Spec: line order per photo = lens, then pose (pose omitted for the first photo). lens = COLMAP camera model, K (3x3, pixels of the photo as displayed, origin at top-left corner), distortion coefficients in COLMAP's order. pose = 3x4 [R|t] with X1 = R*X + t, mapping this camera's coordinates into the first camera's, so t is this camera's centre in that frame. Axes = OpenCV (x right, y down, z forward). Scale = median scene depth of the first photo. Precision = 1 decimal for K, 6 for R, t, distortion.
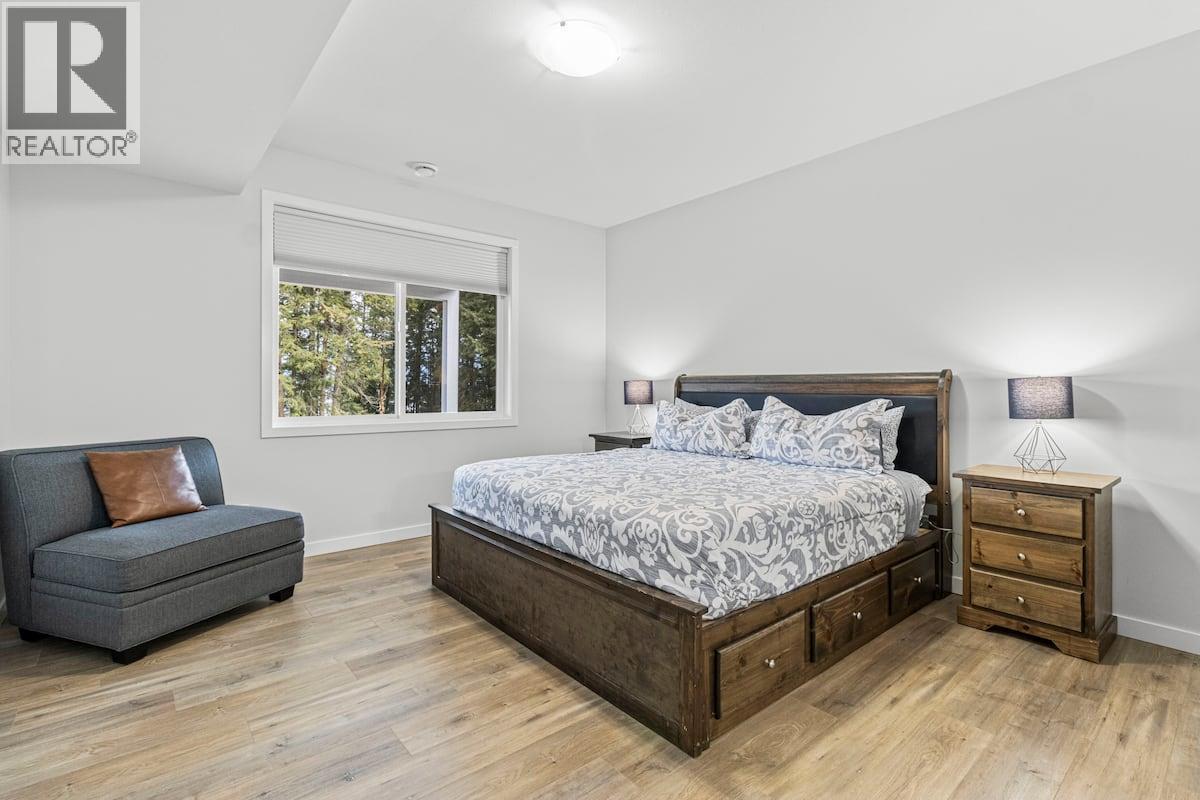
lens RADIAL K [[560.0, 0, 594.4], [0, 560.0, 390.3], [0, 0, 1]] dist [0.006308, -0.000422]
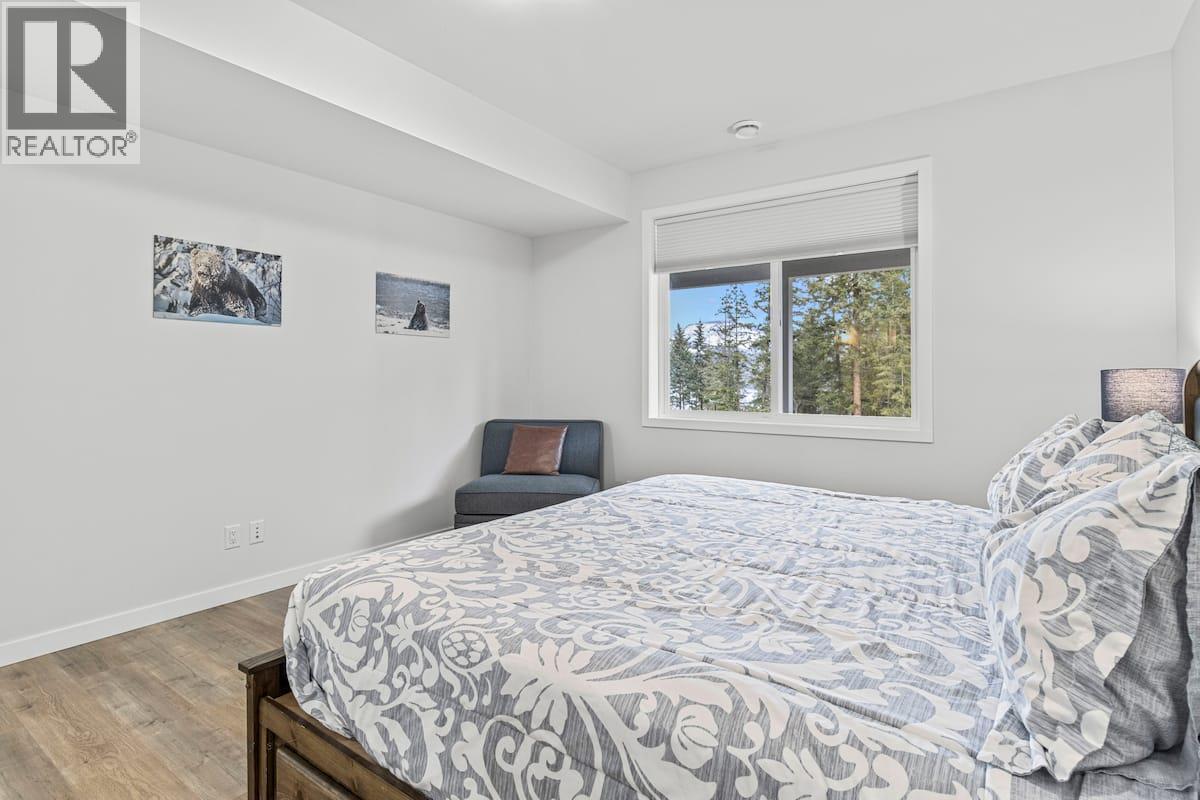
lens RADIAL K [[560.0, 0, 596.5], [0, 560.0, 392.3], [0, 0, 1]] dist [0.006308, -0.000422]
pose [[0.295768, 0.025347, -0.954923, 0.868888], [-0.009207, 0.999677, 0.023683, -0.011683], [0.955215, 0.001787, 0.295906, 0.997752]]
